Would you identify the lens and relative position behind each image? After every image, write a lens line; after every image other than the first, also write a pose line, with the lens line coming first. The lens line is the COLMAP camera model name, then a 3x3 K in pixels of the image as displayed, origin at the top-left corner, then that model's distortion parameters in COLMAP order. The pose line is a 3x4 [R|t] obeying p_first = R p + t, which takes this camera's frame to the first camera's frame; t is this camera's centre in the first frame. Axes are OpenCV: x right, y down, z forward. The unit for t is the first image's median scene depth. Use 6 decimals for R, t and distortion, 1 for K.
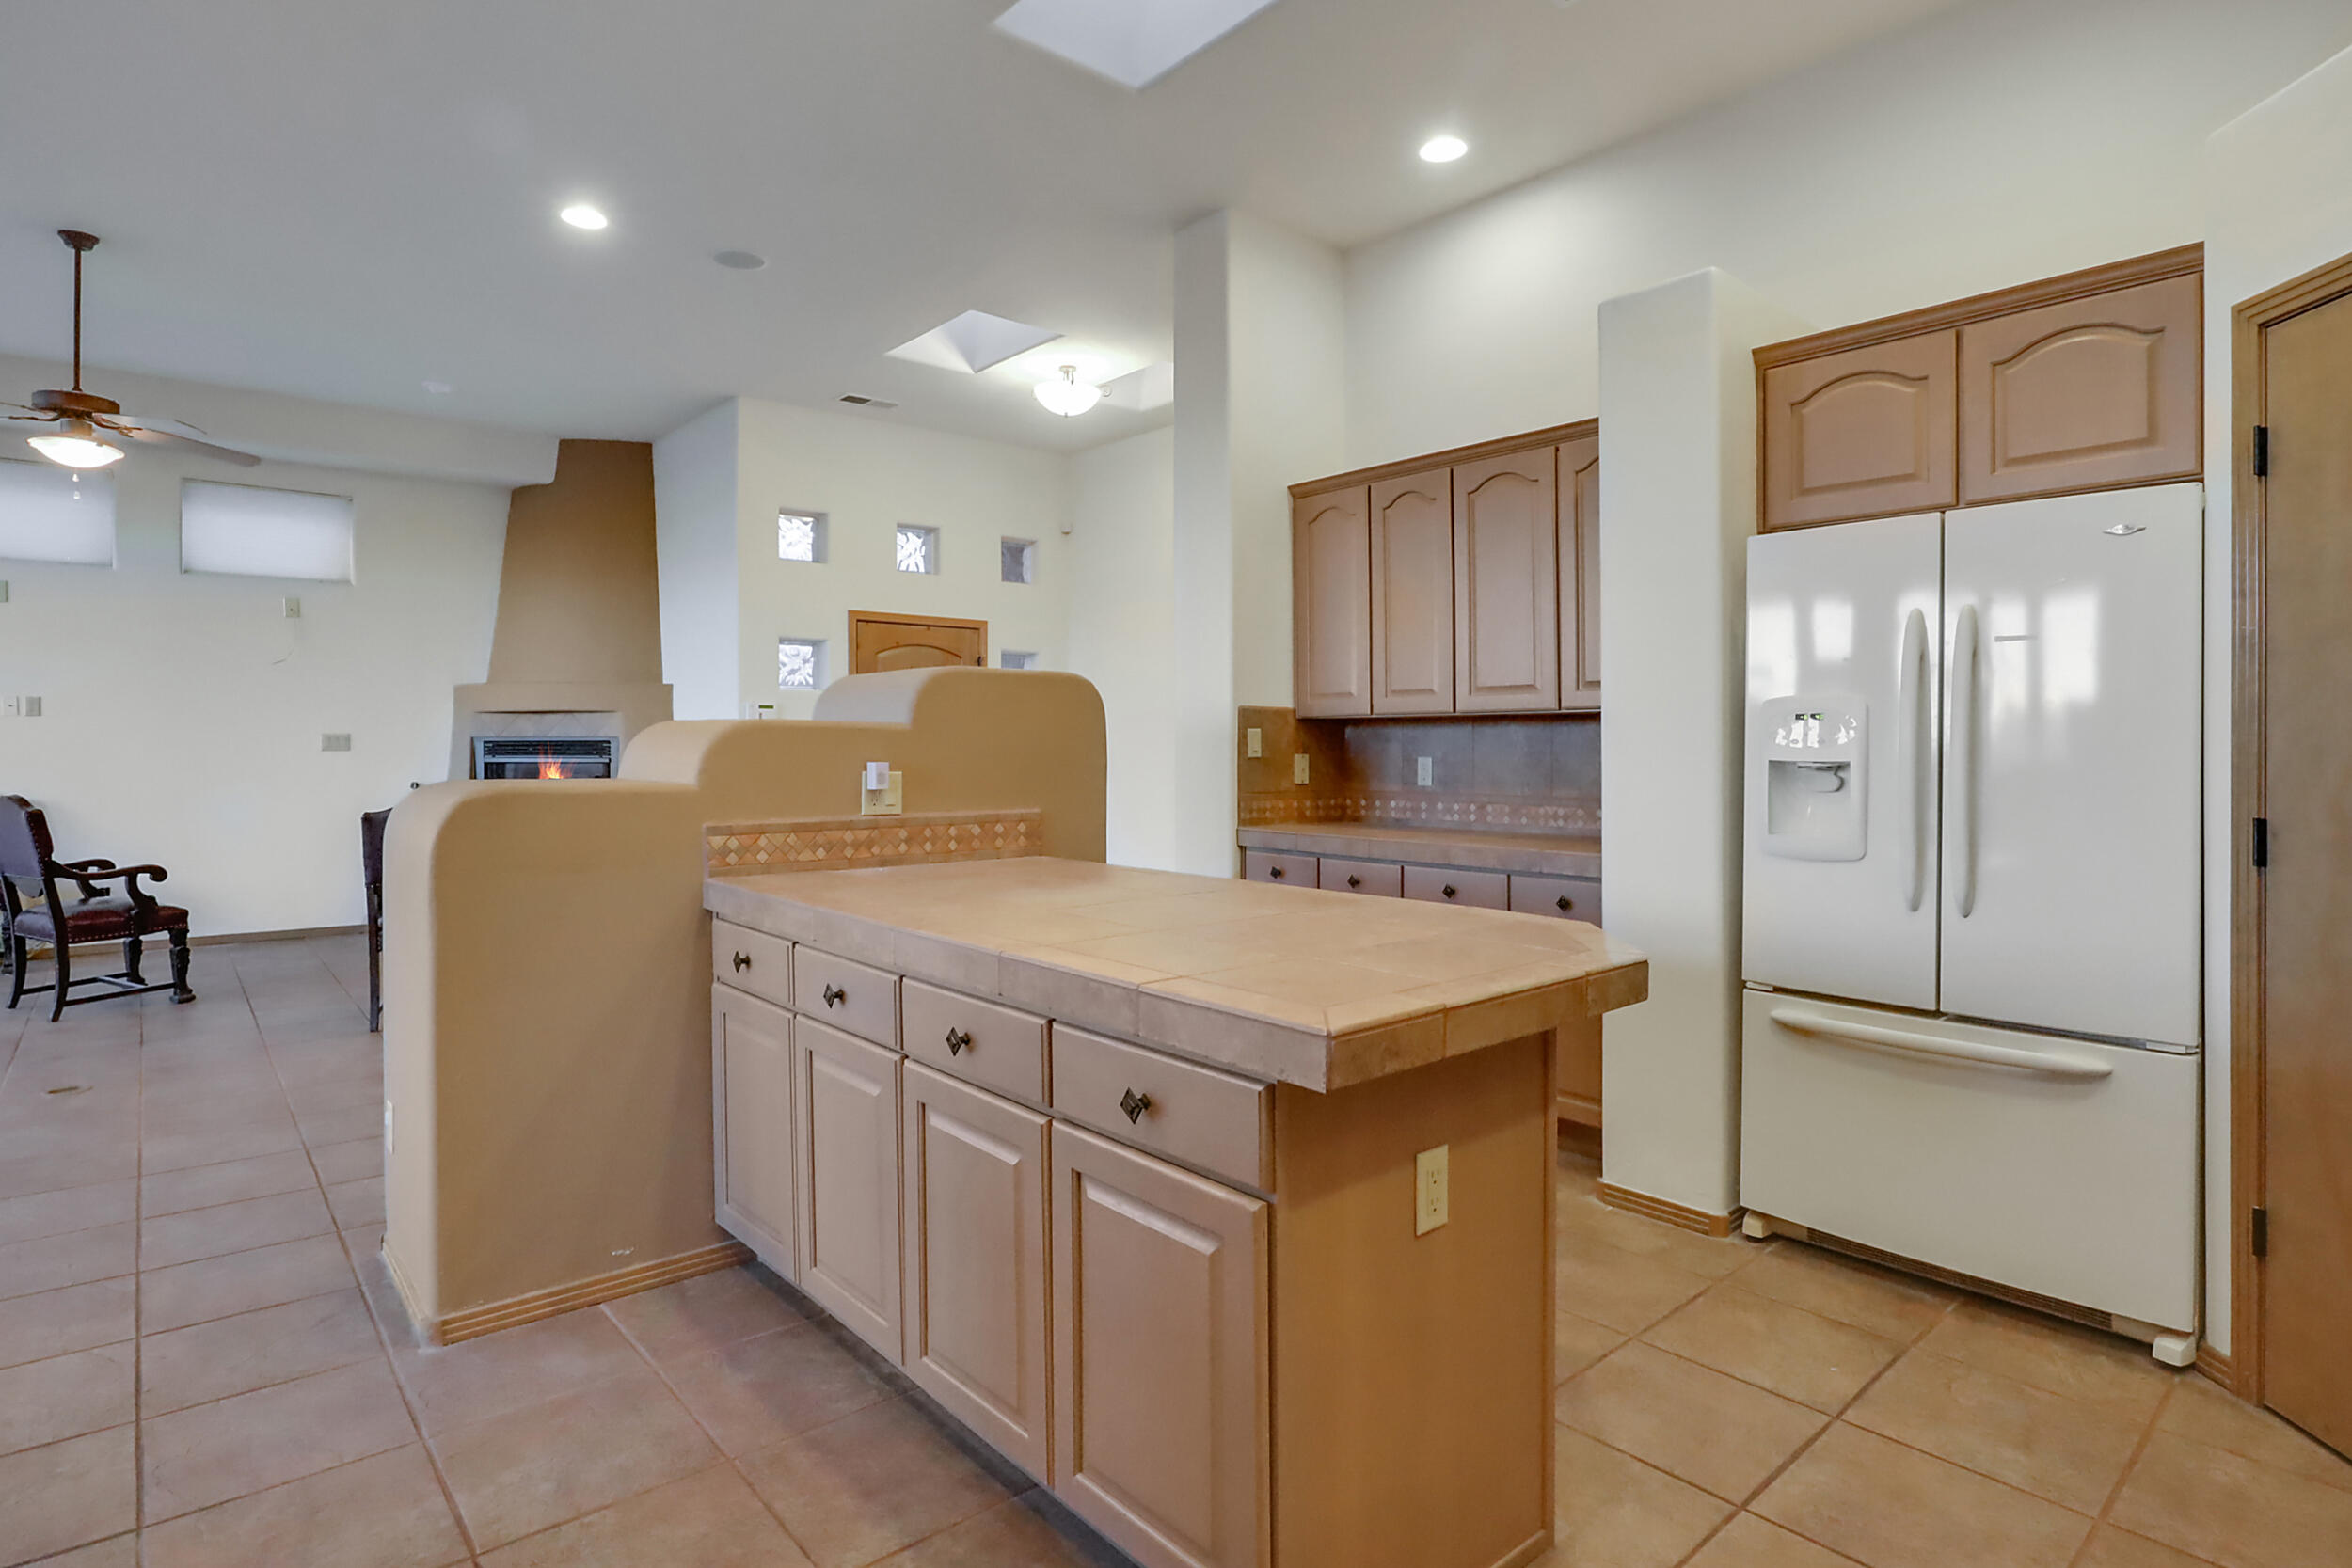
lens RADIAL K [[1204.5, 0, 1154.9], [0, 1204.5, 765.9], [0, 0, 1]] dist [-0.016961, 0.006287]
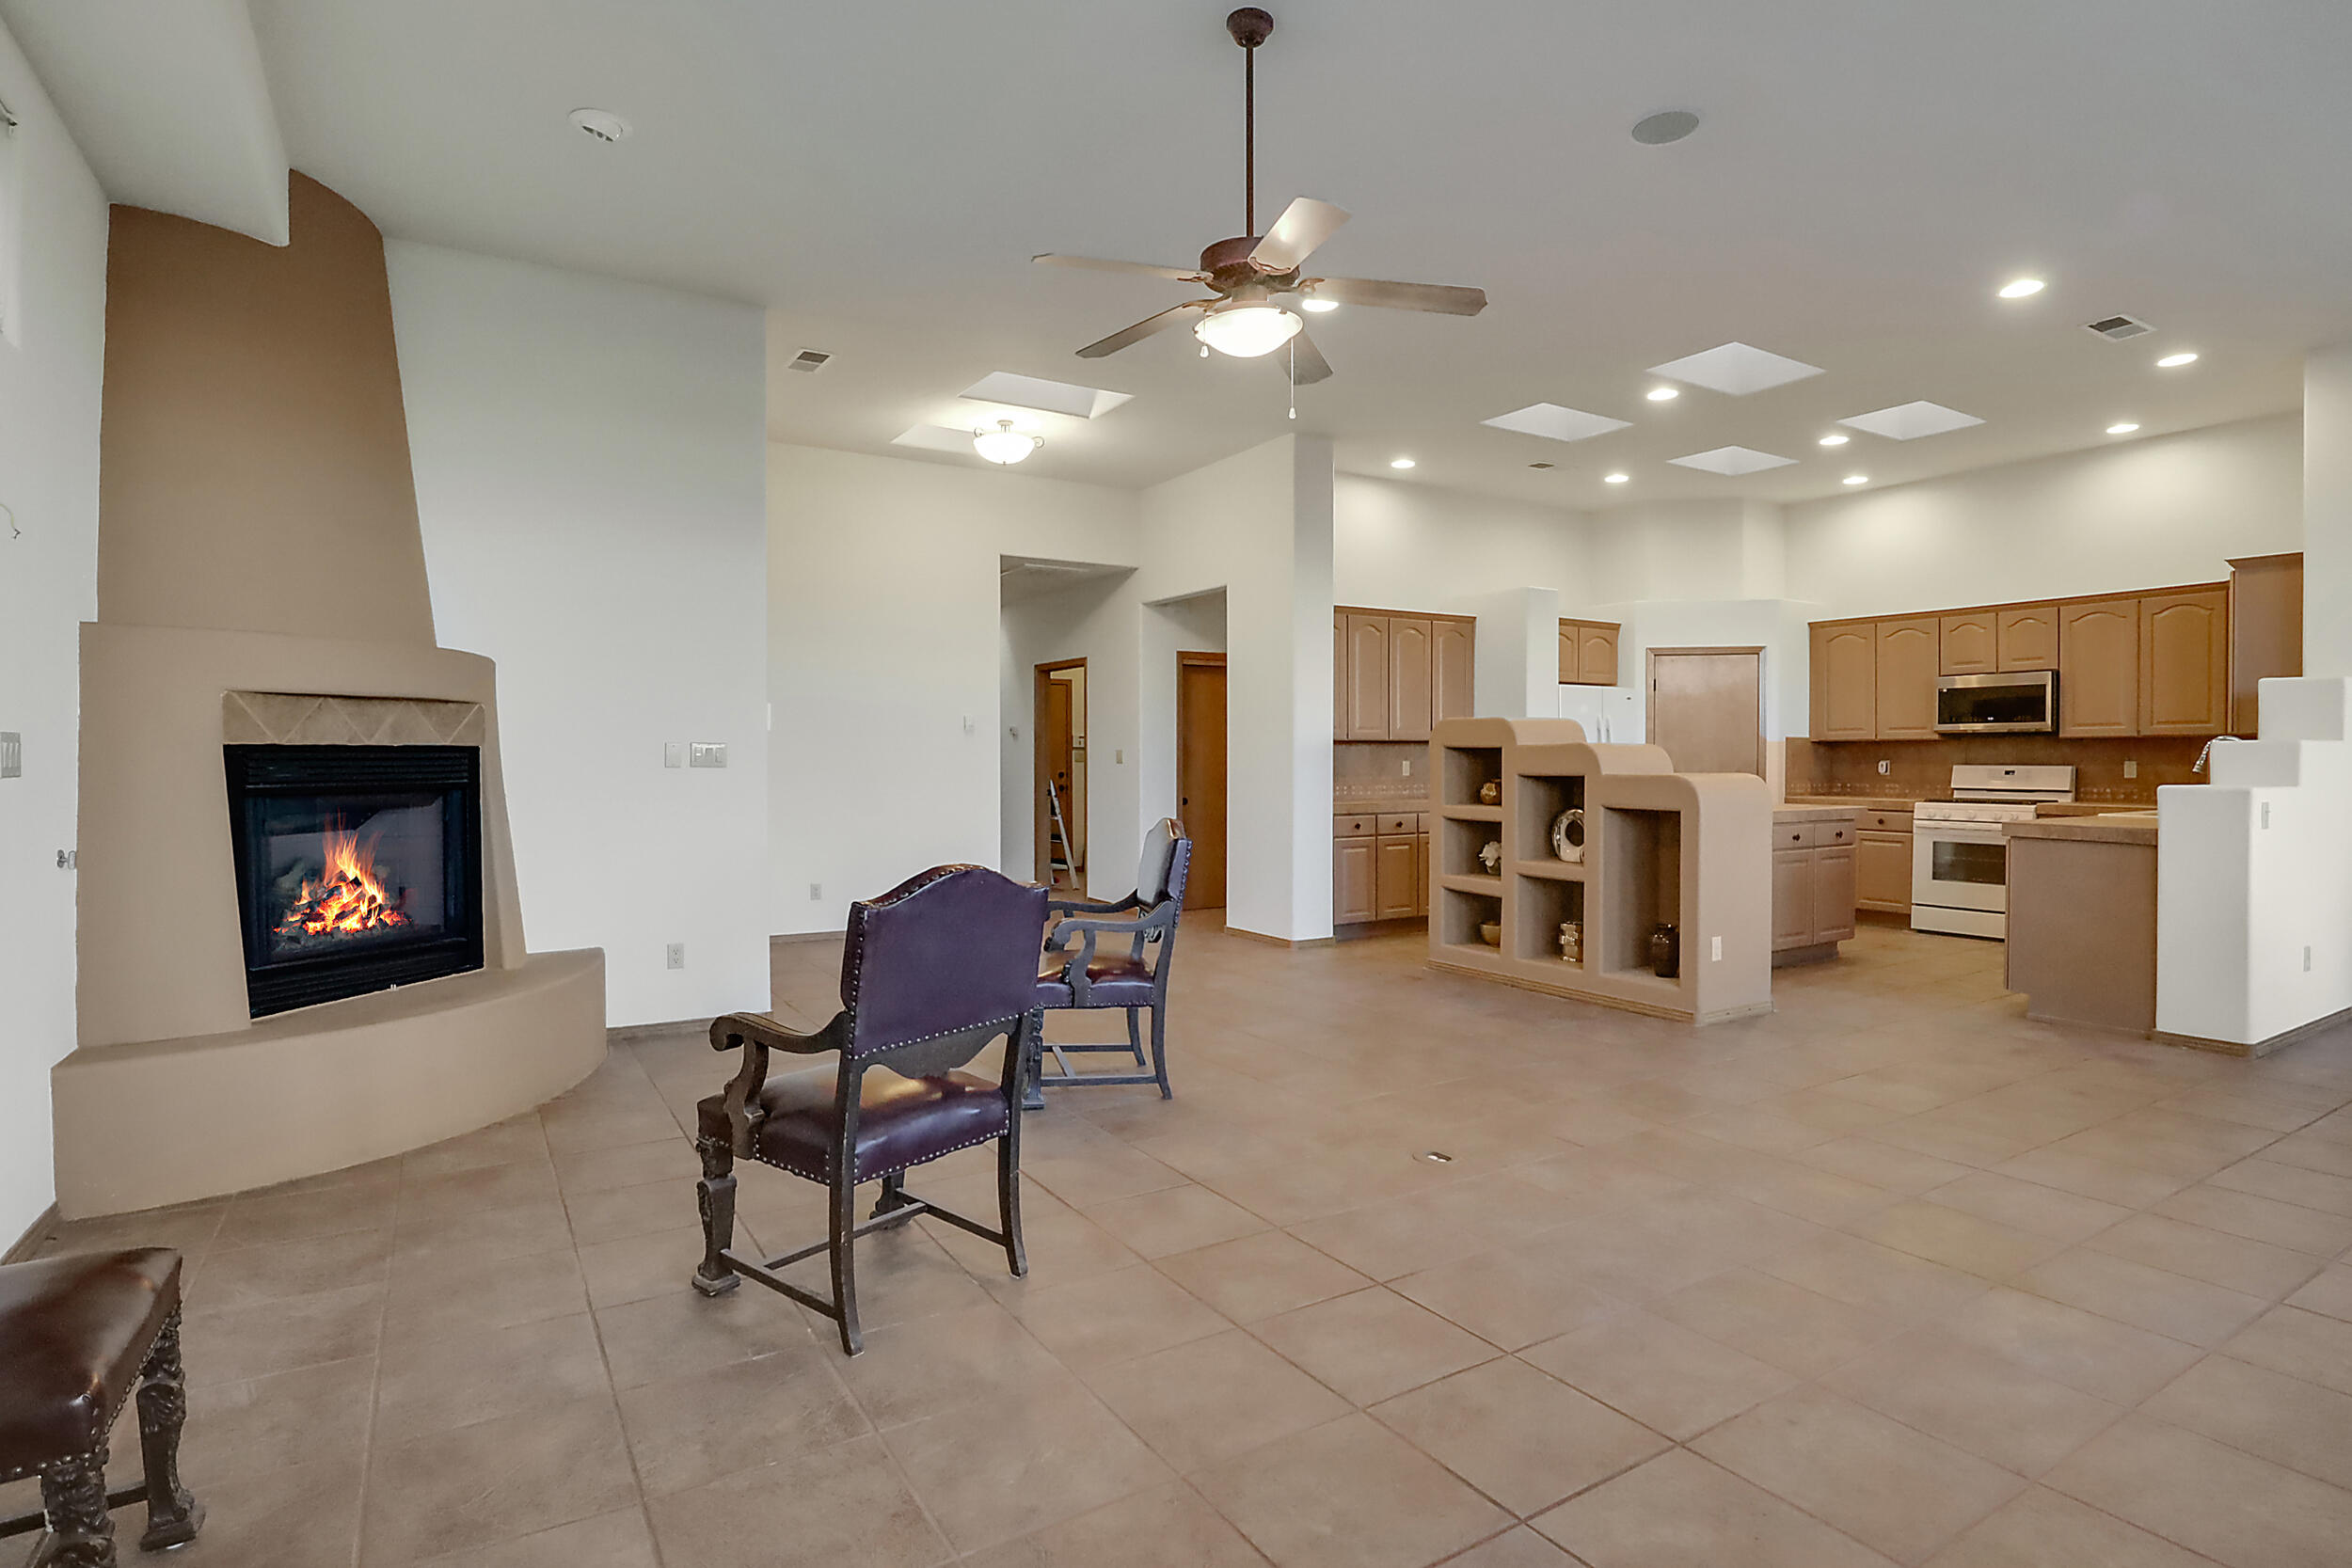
lens RADIAL K [[1204.5, 0, 1195.1], [0, 1204.5, 779.0], [0, 0, 1]] dist [-0.016961, 0.006287]
pose [[0.132179, -0.026422, 0.990874, -0.982077], [0.022849, 0.999460, 0.023603, -0.017503], [-0.990963, 0.019520, 0.132711, 0.574828]]
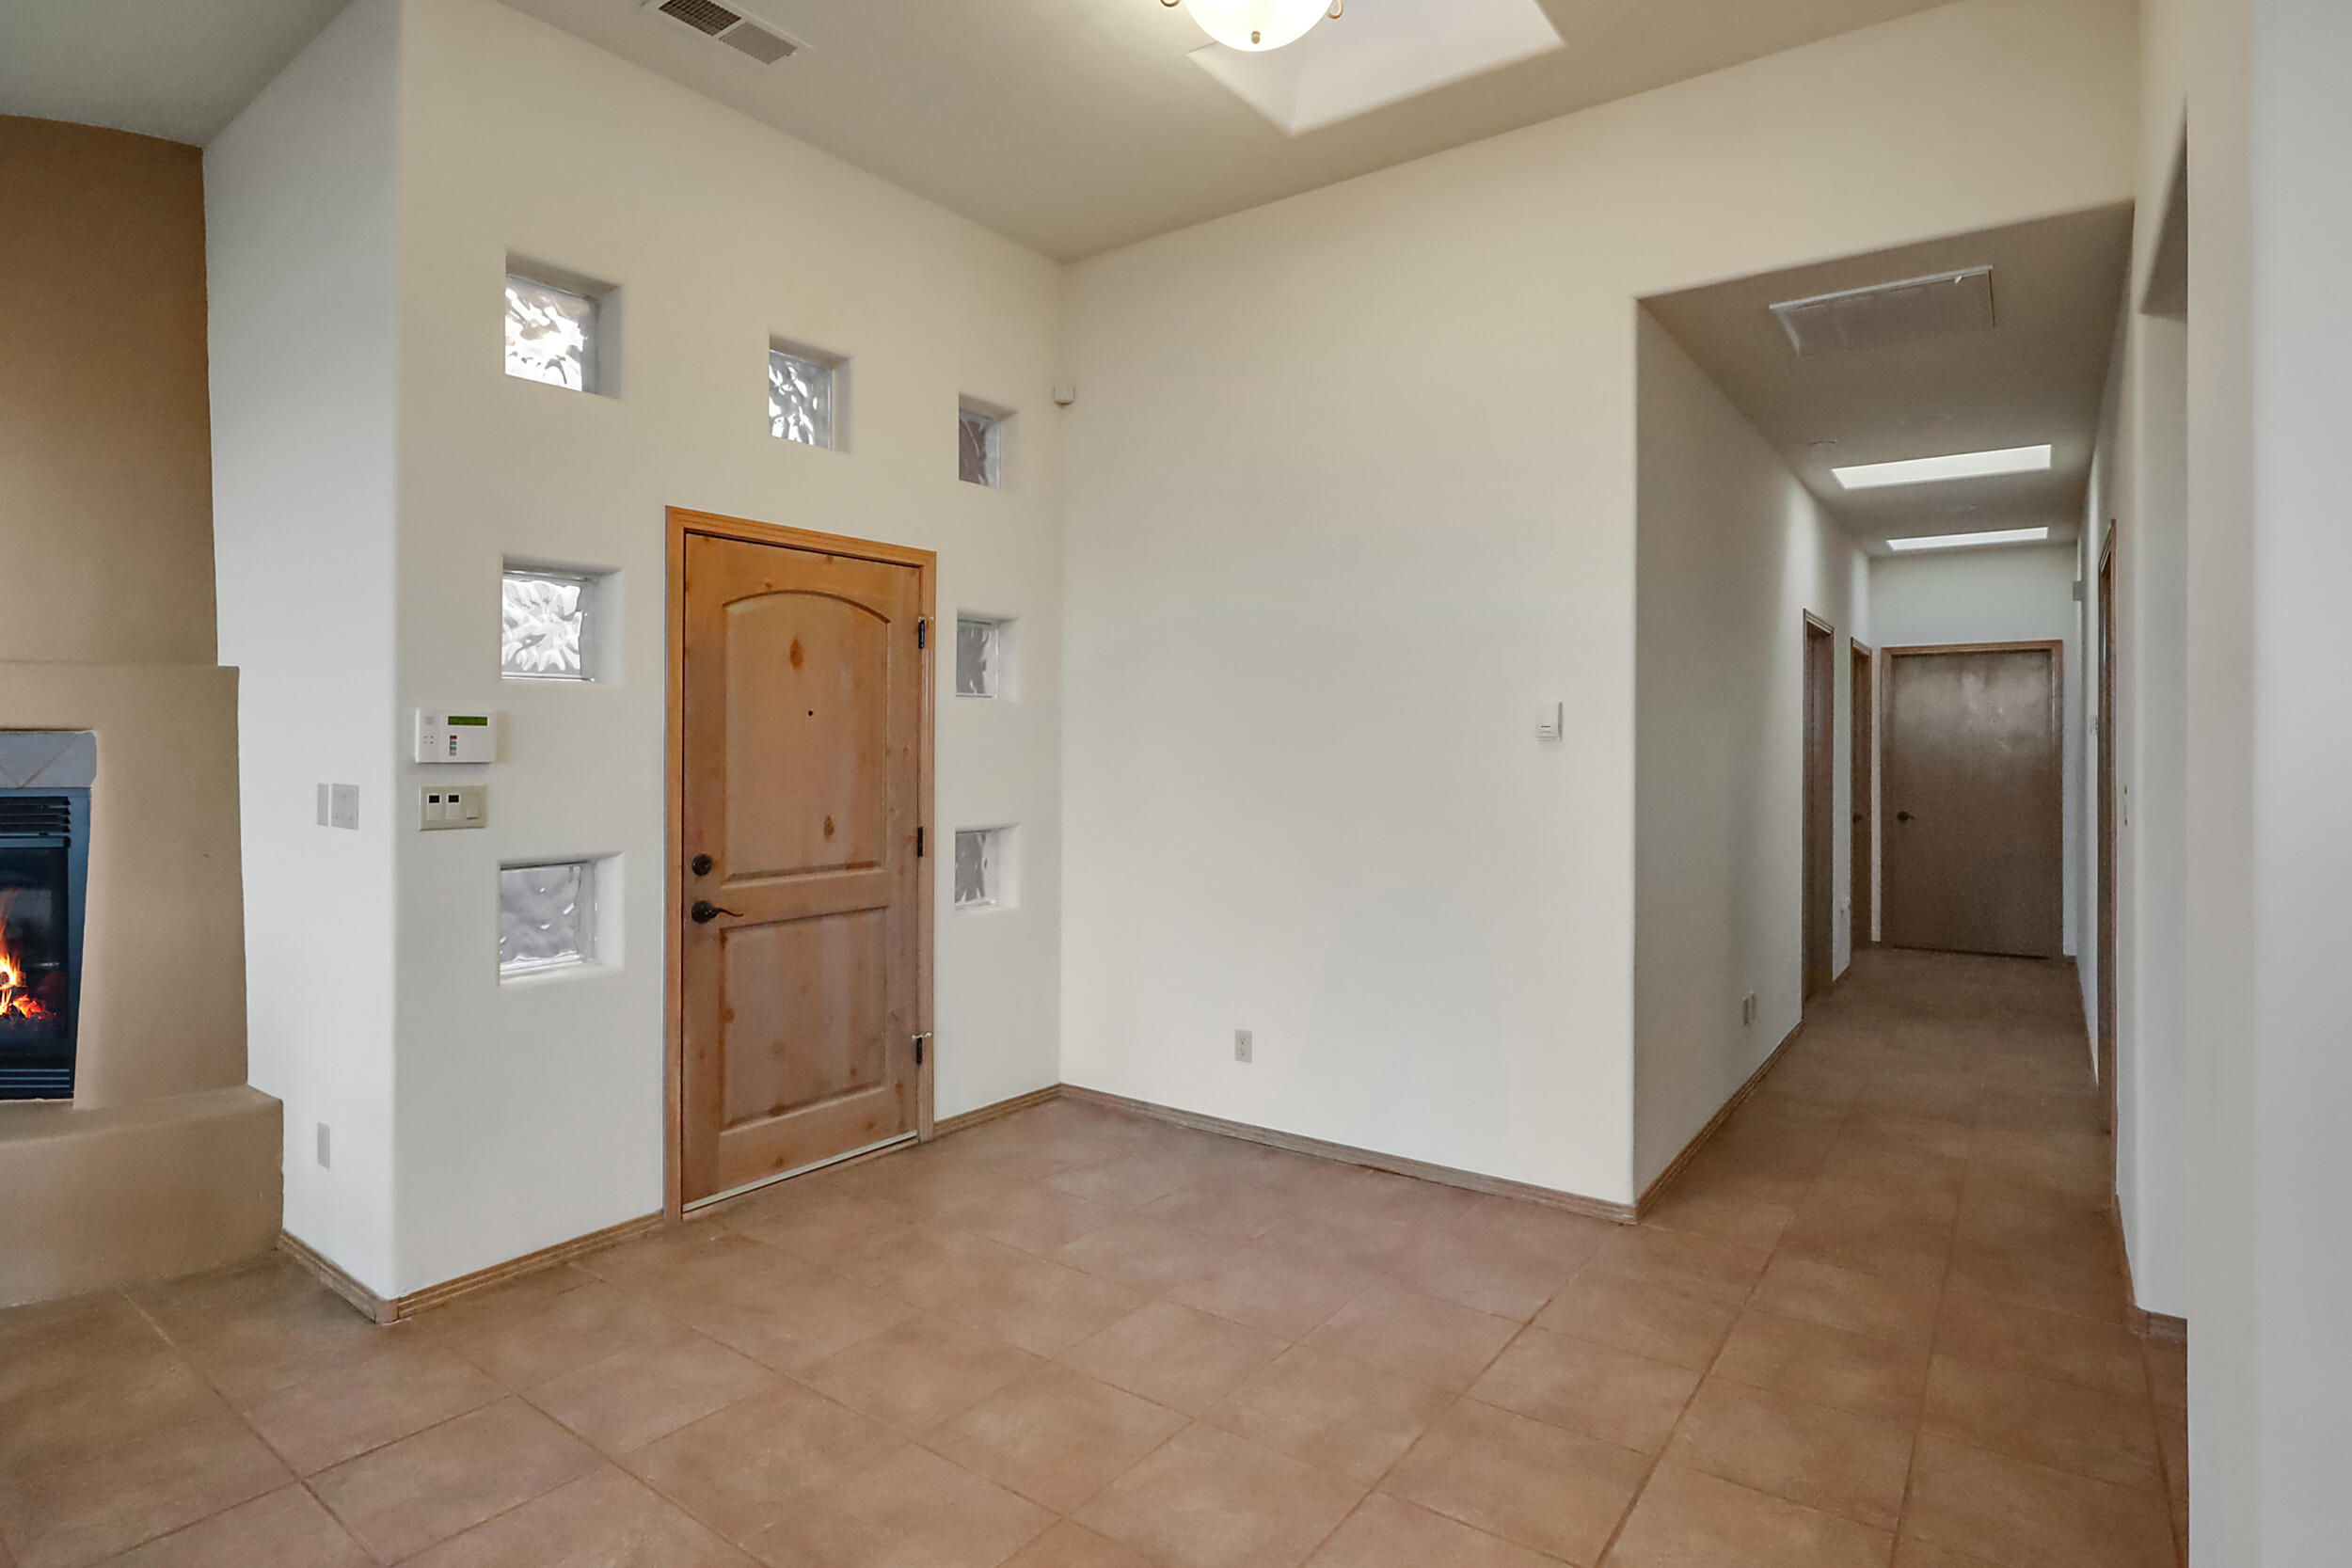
lens RADIAL K [[1204.5, 0, 1163.9], [0, 1204.5, 761.5], [0, 0, 1]] dist [-0.016961, 0.006287]
pose [[0.972658, -0.005869, 0.232167, -0.177196], [0.008755, 0.999897, -0.011406, -0.025614], [-0.232076, 0.013127, 0.972609, 0.512015]]
